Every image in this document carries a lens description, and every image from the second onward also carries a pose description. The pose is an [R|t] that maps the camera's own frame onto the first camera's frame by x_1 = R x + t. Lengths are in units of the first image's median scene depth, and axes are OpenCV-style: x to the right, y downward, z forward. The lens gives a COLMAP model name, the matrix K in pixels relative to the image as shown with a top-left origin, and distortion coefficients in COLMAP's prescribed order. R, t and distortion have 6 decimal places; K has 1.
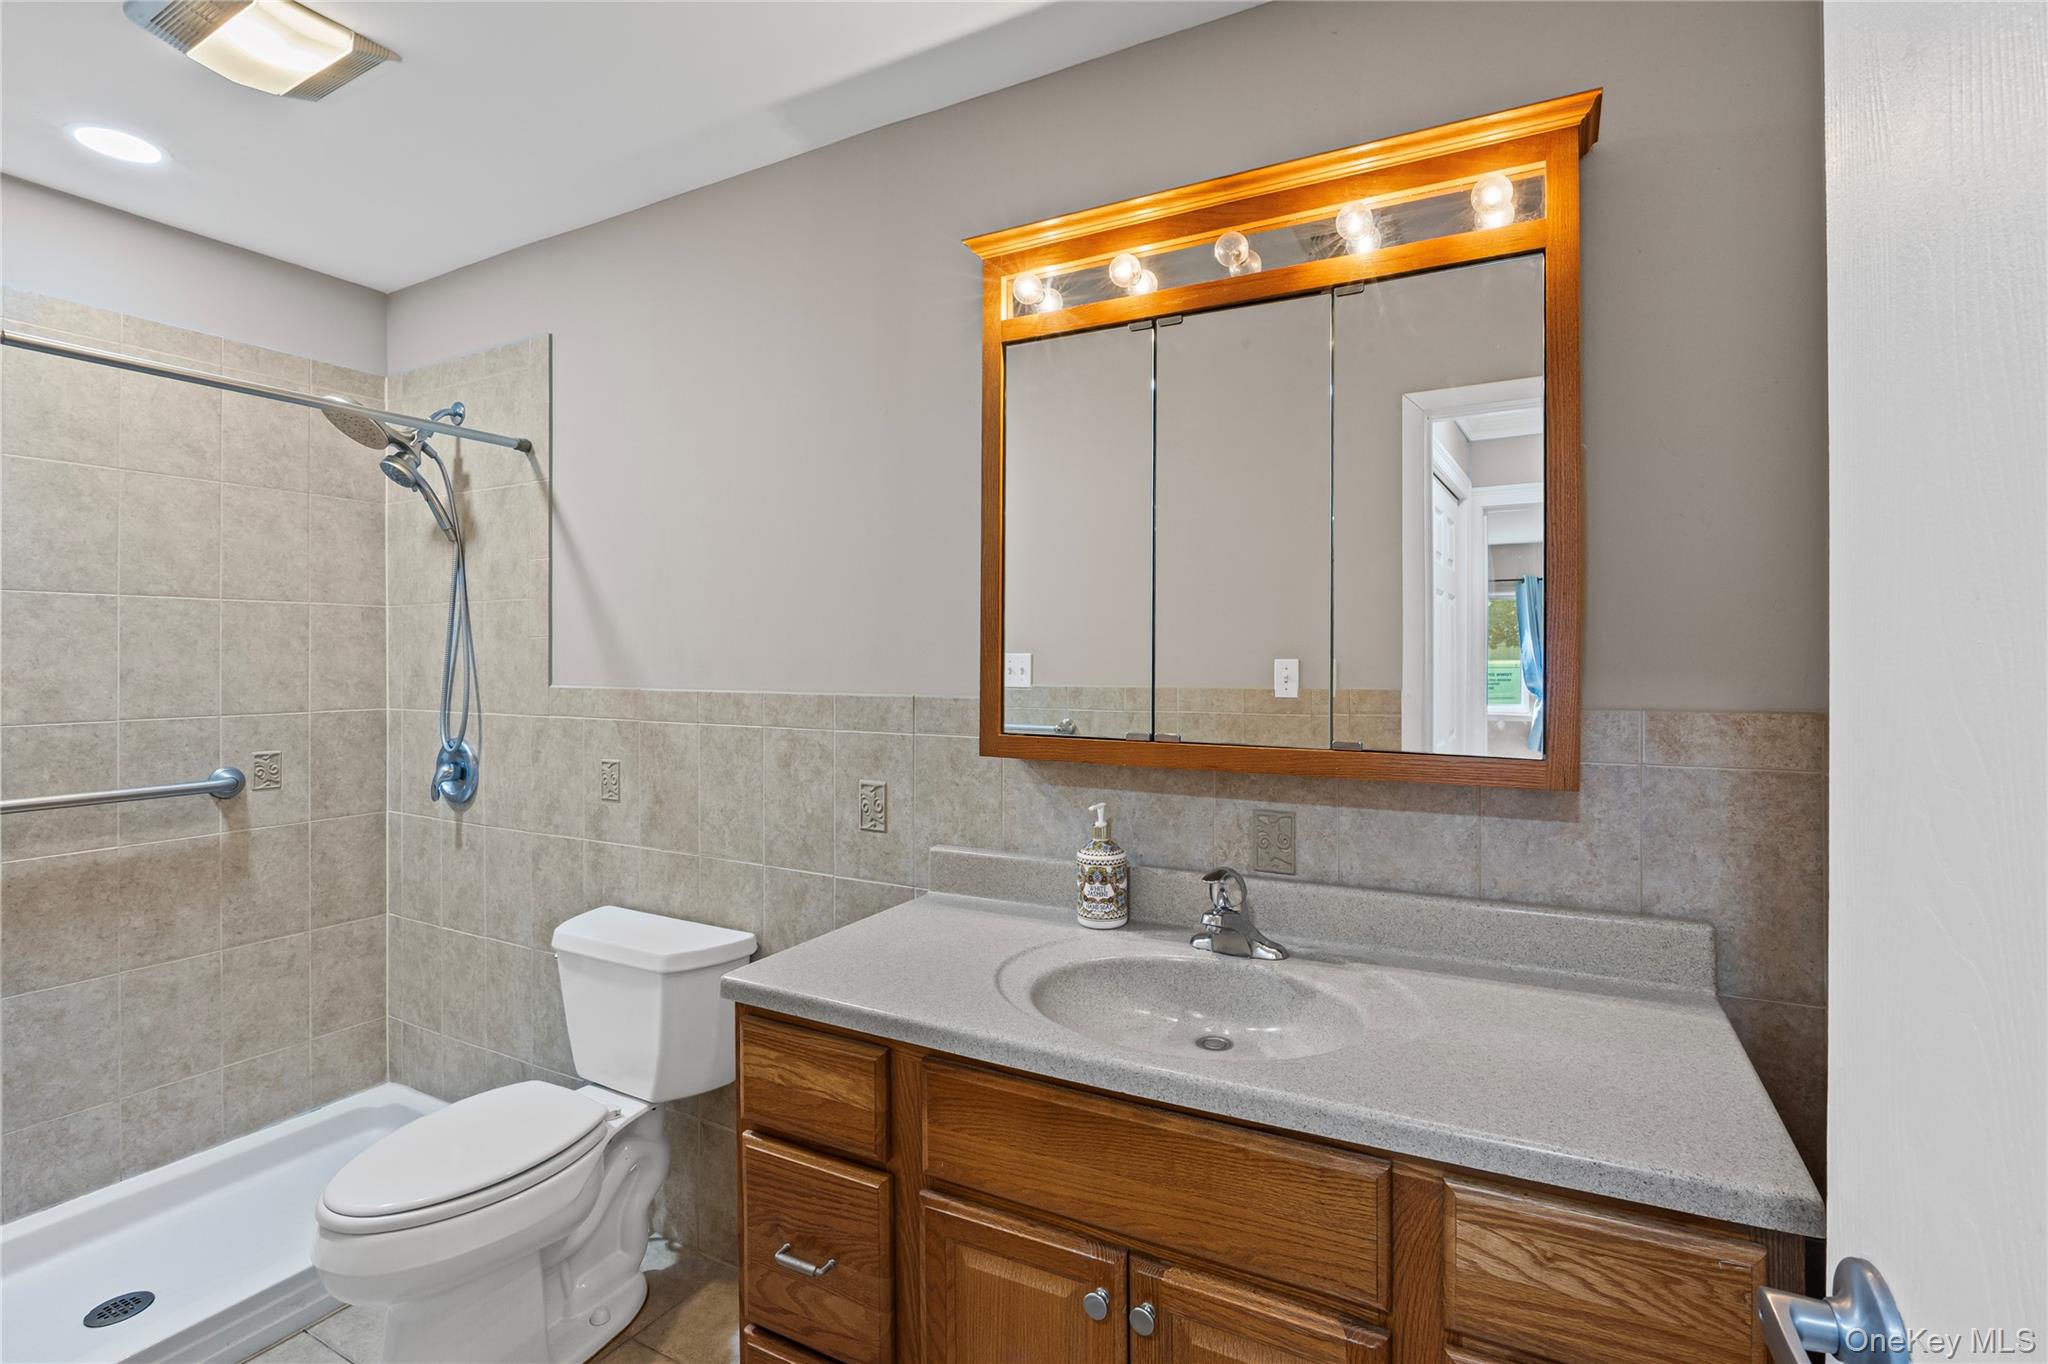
lens RADIAL K [[987.9, 0, 1023.3], [0, 987.9, 670.6], [0, 0, 1]] dist [0.000350, -0.000402]
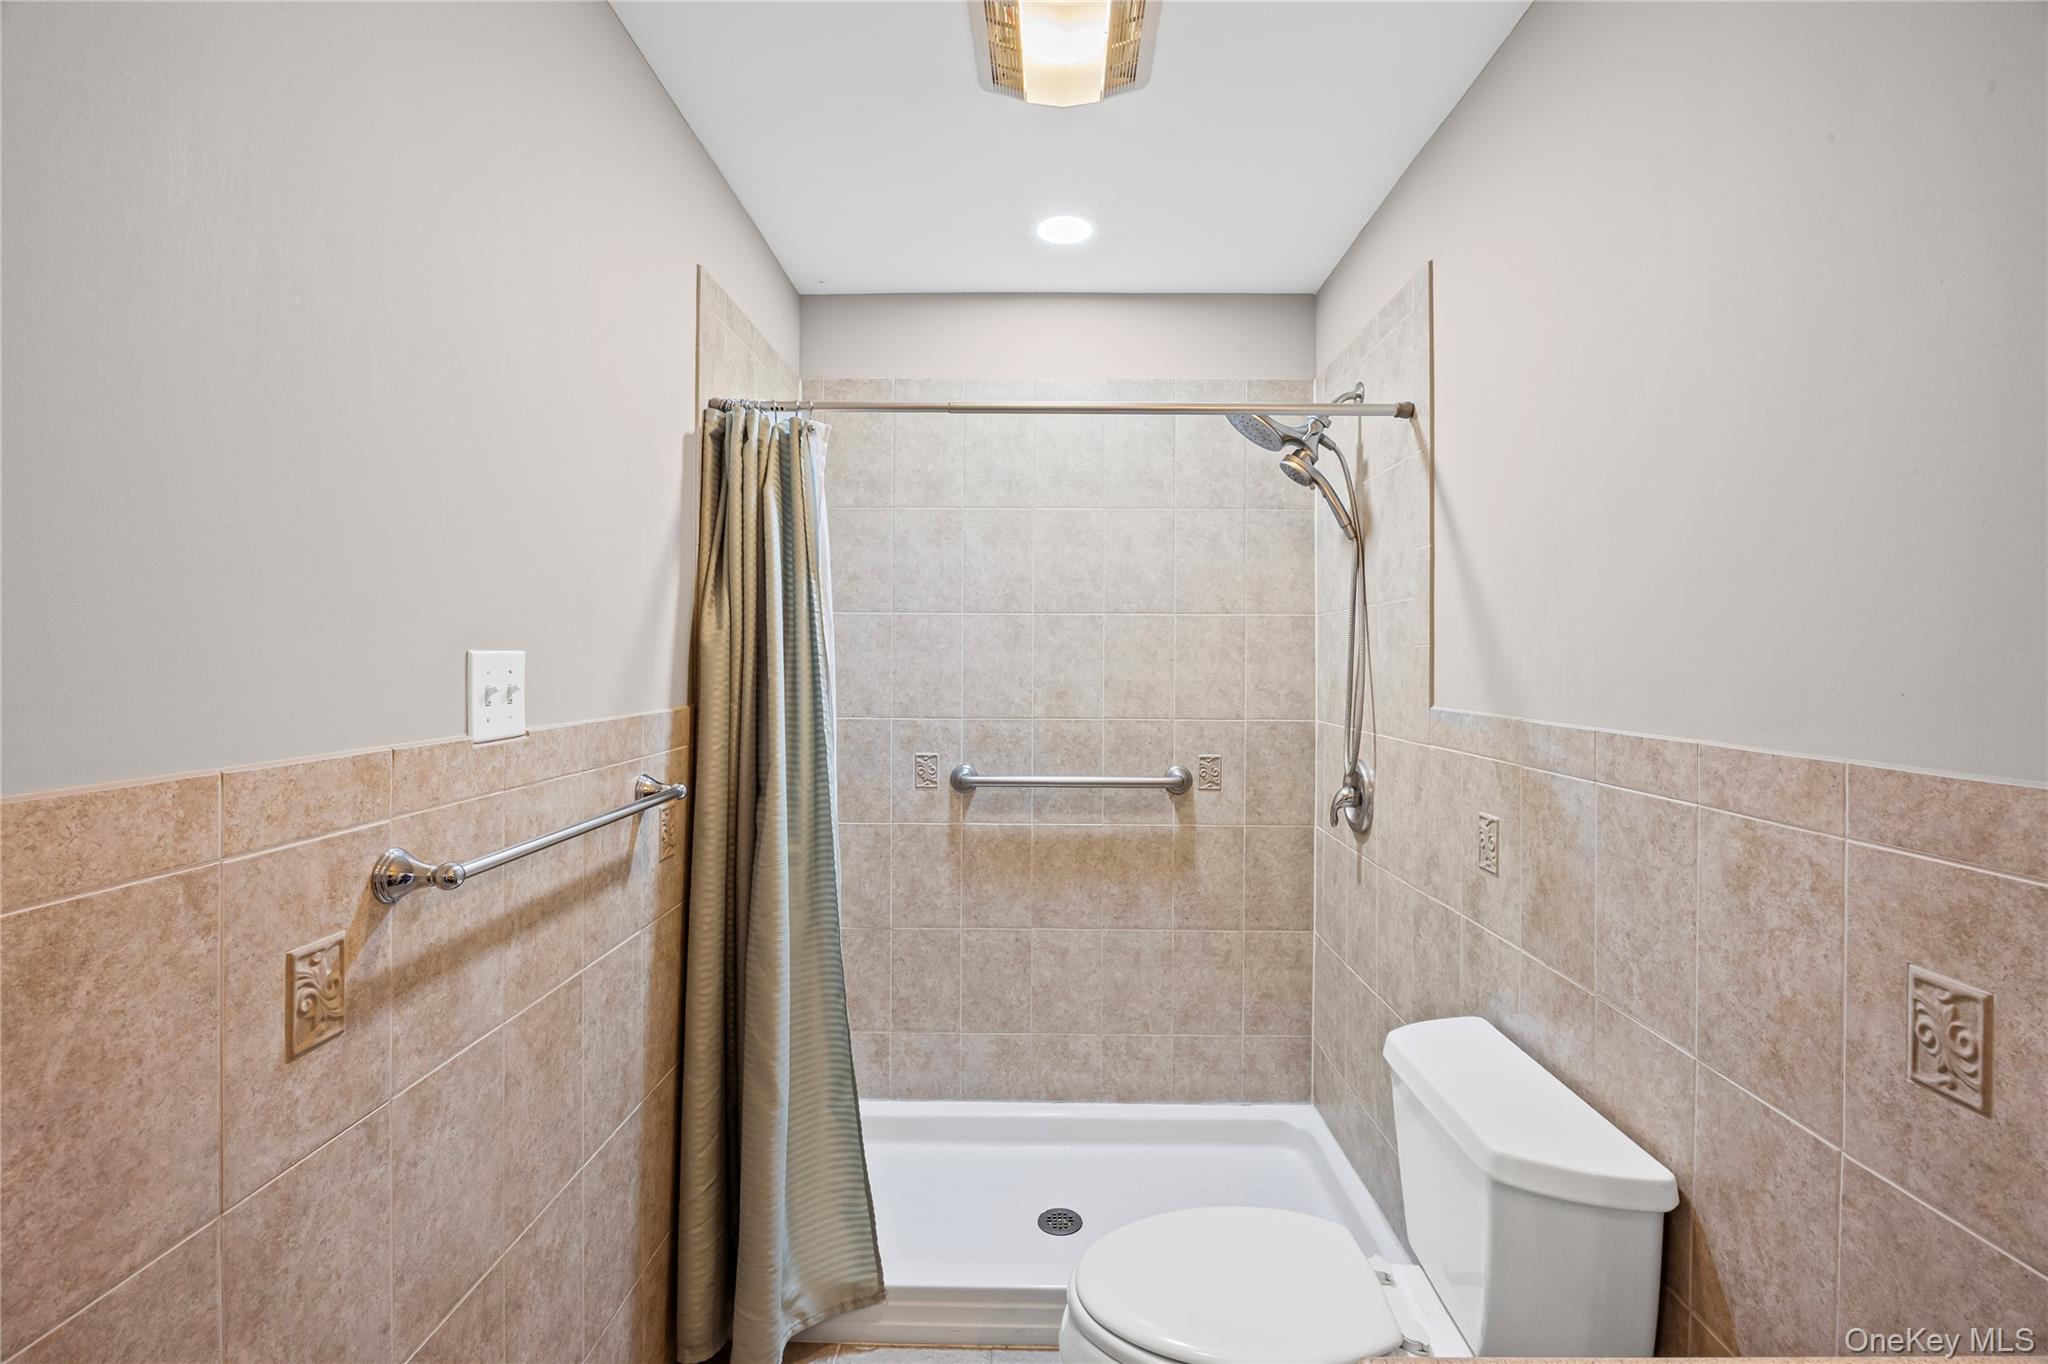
lens RADIAL K [[887.2, 0, 1032.2], [0, 887.2, 657.8], [0, 0, 1]] dist [-0.018152, 0.001153]
pose [[0.468702, 0.001432, -0.883355, -0.007186], [-0.019115, 0.999781, -0.008521, -0.012040], [0.883149, 0.020879, 0.468627, 0.403561]]
